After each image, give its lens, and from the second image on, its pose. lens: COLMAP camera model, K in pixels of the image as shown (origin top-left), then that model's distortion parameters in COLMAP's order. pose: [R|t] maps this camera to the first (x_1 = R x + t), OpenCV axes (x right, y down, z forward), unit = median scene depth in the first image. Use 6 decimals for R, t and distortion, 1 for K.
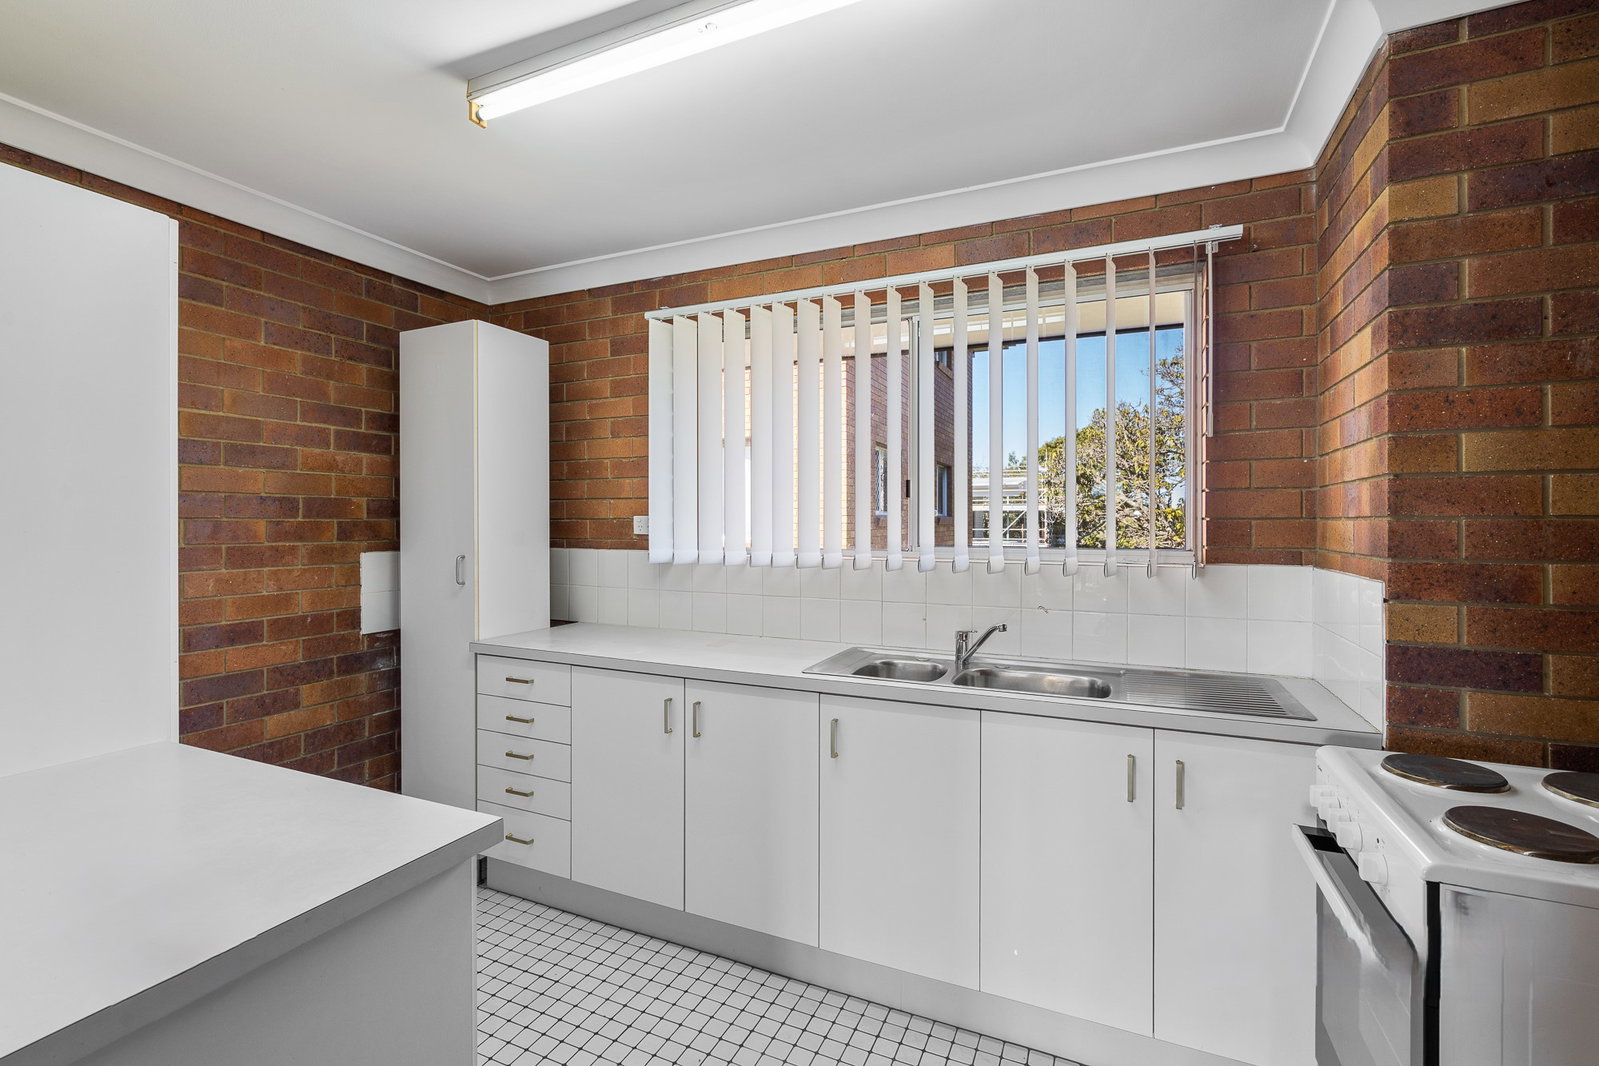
lens RADIAL K [[729.6, 0, 795.3], [0, 729.6, 528.9], [0, 0, 1]] dist [-0.002580, 0.001599]
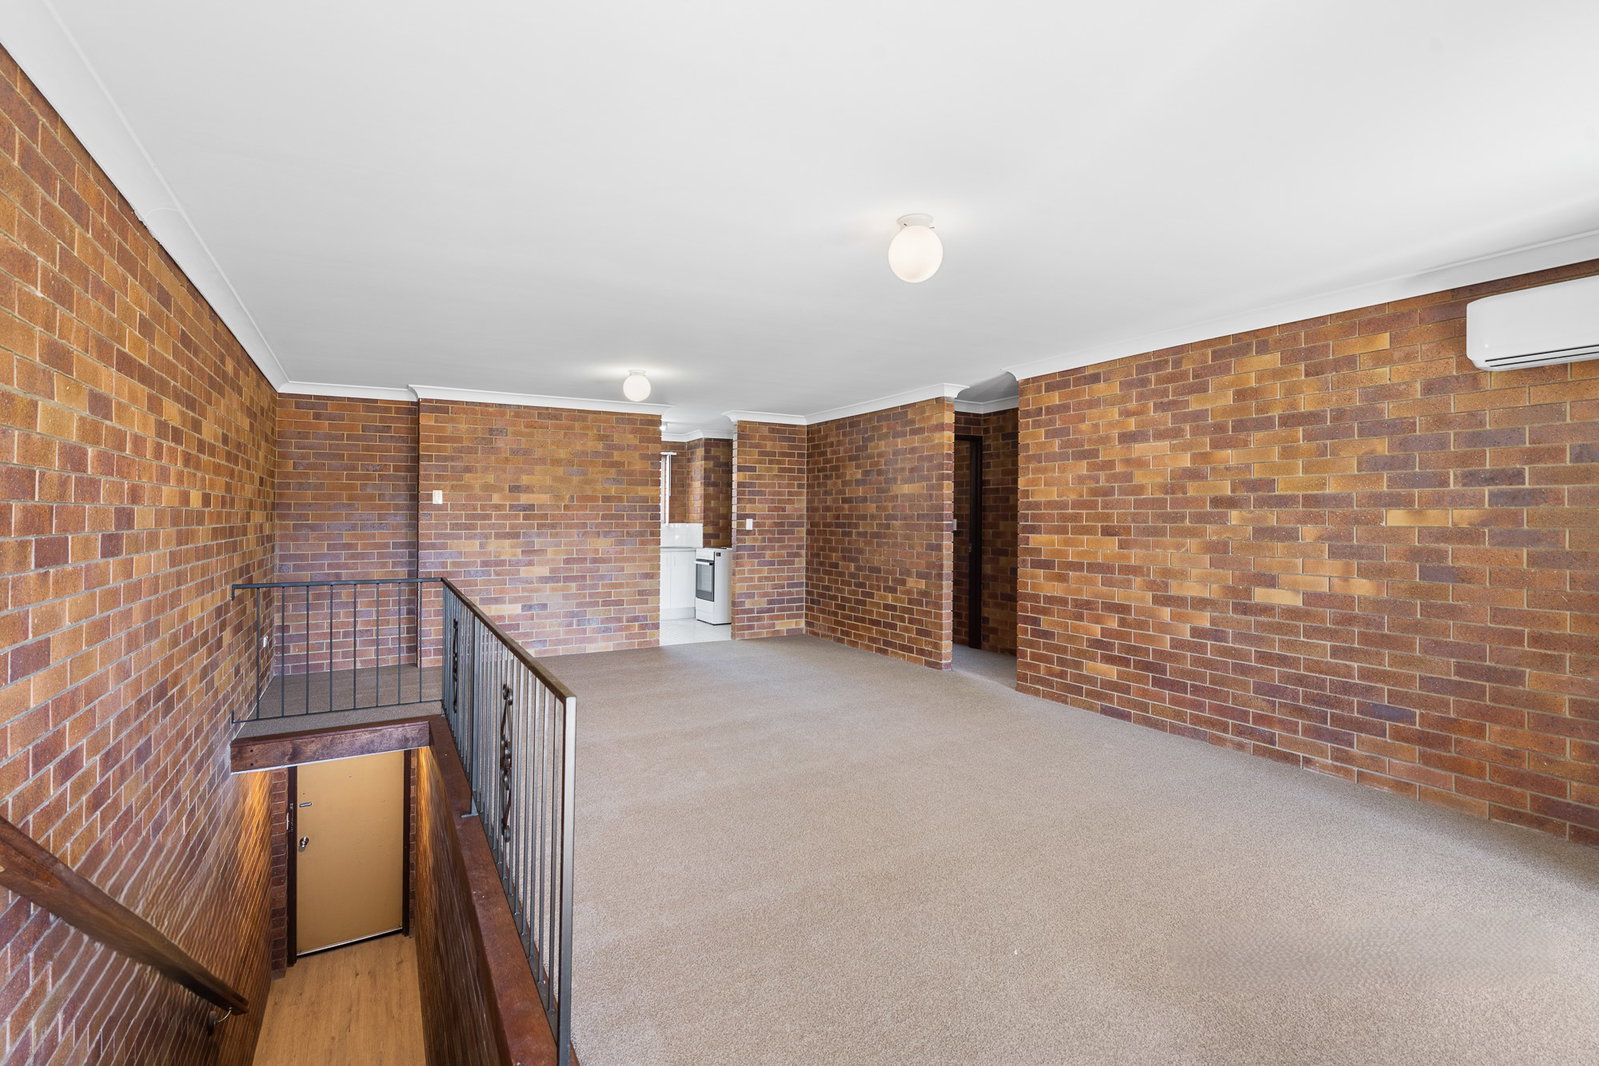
lens RADIAL K [[729.6, 0, 800.9], [0, 729.6, 523.8], [0, 0, 1]] dist [-0.002580, 0.001599]
pose [[0.577471, 0.003528, 0.816404, -3.936527], [-0.010909, 0.999935, 0.003396, 0.045677], [-0.816339, -0.010867, 0.577471, -3.411748]]
